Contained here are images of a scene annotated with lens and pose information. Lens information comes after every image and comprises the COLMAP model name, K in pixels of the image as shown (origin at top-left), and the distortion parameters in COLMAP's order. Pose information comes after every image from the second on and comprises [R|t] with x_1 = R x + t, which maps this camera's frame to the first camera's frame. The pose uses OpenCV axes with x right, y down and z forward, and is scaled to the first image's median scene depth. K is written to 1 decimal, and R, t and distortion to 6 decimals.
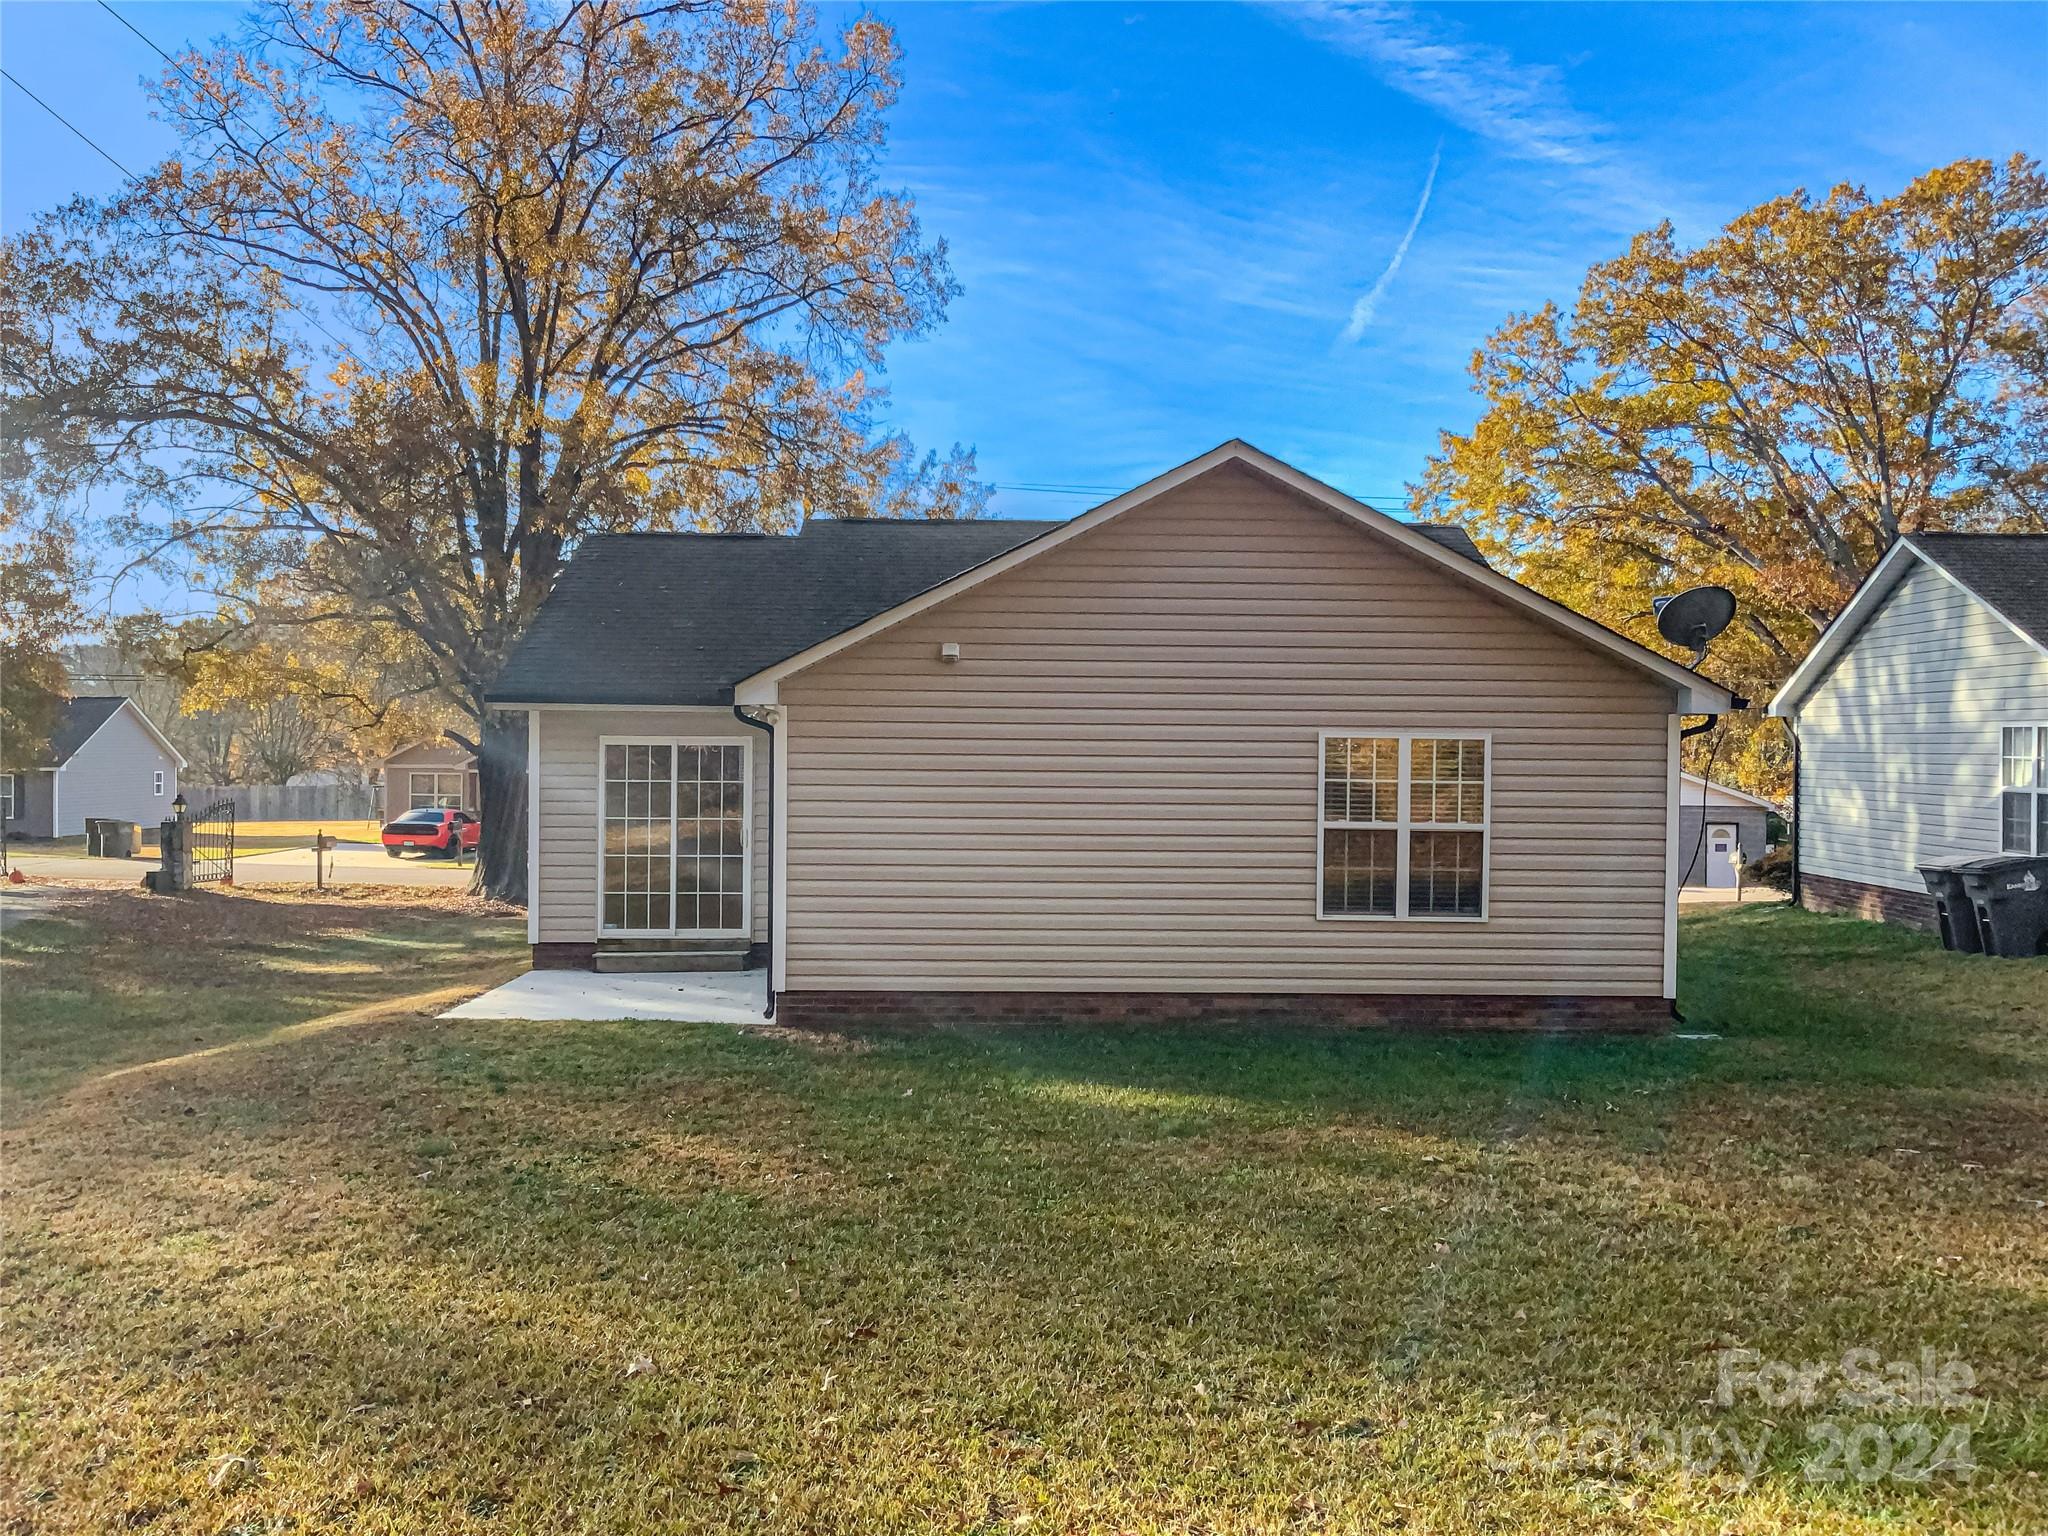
lens RADIAL K [[1710.1, 0, 1024.0], [0, 1710.1, 768.0], [0, 0, 1]] dist [0.004905, -0.016373]
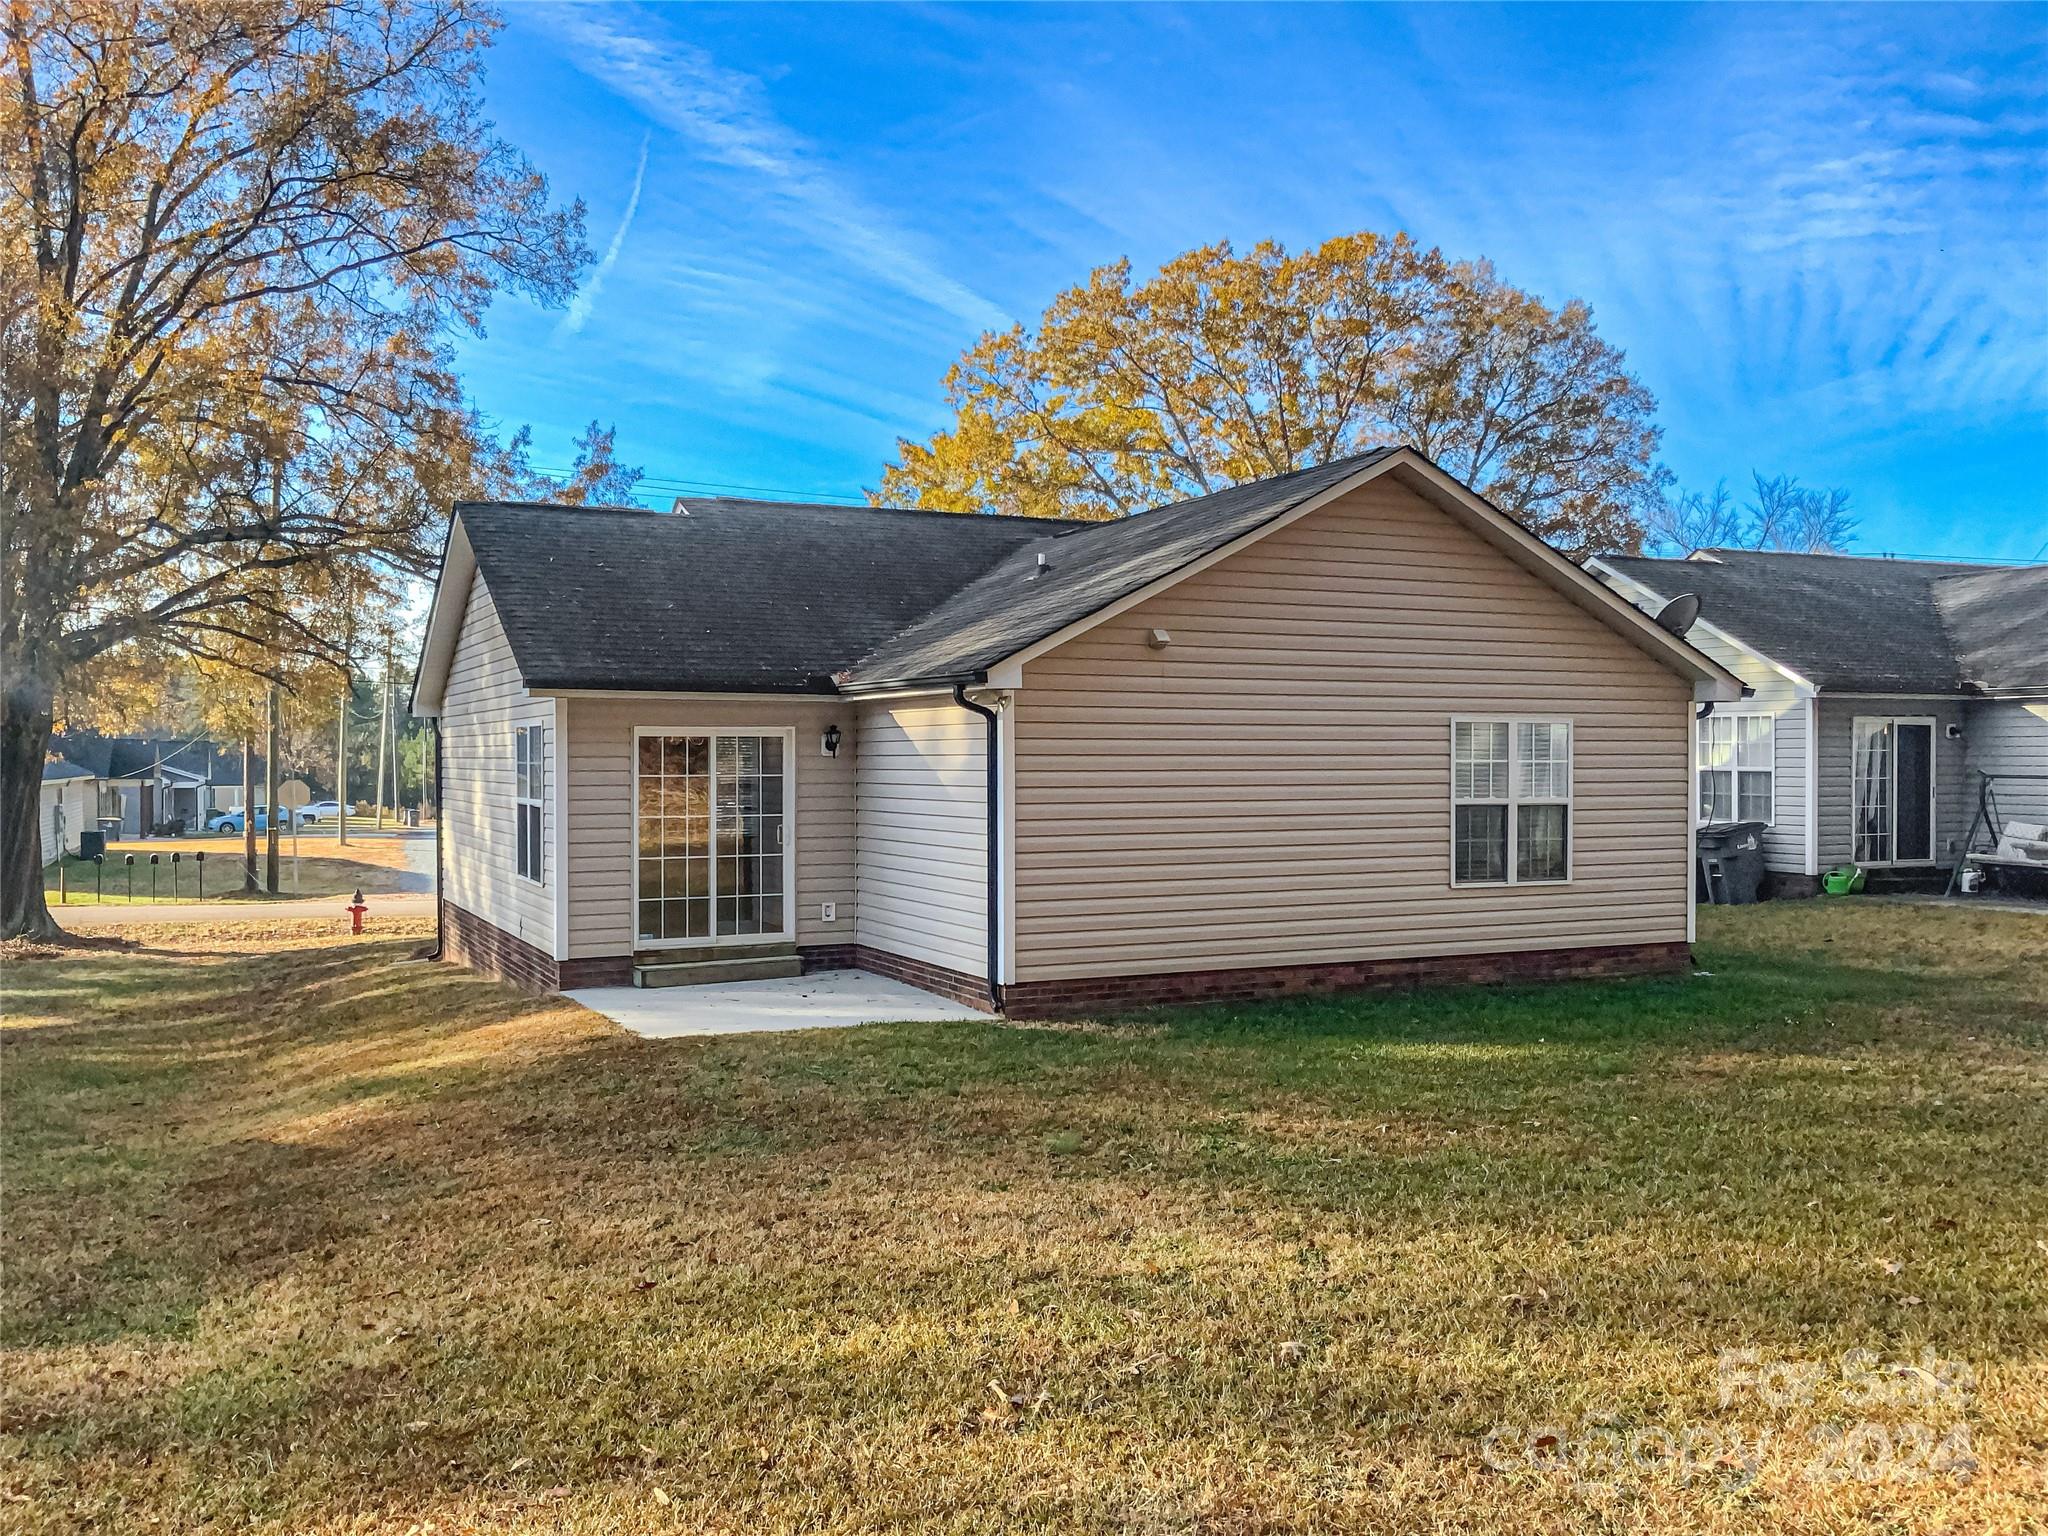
lens RADIAL K [[1737.9, 0, 1023.5], [0, 1737.9, 796.8], [0, 0, 1]] dist [-0.001380, -0.015279]
pose [[0.913589, -0.019674, 0.406163, -0.440343], [0.014925, 0.999778, 0.014858, 0.007803], [-0.406365, -0.007513, 0.913680, 0.077974]]
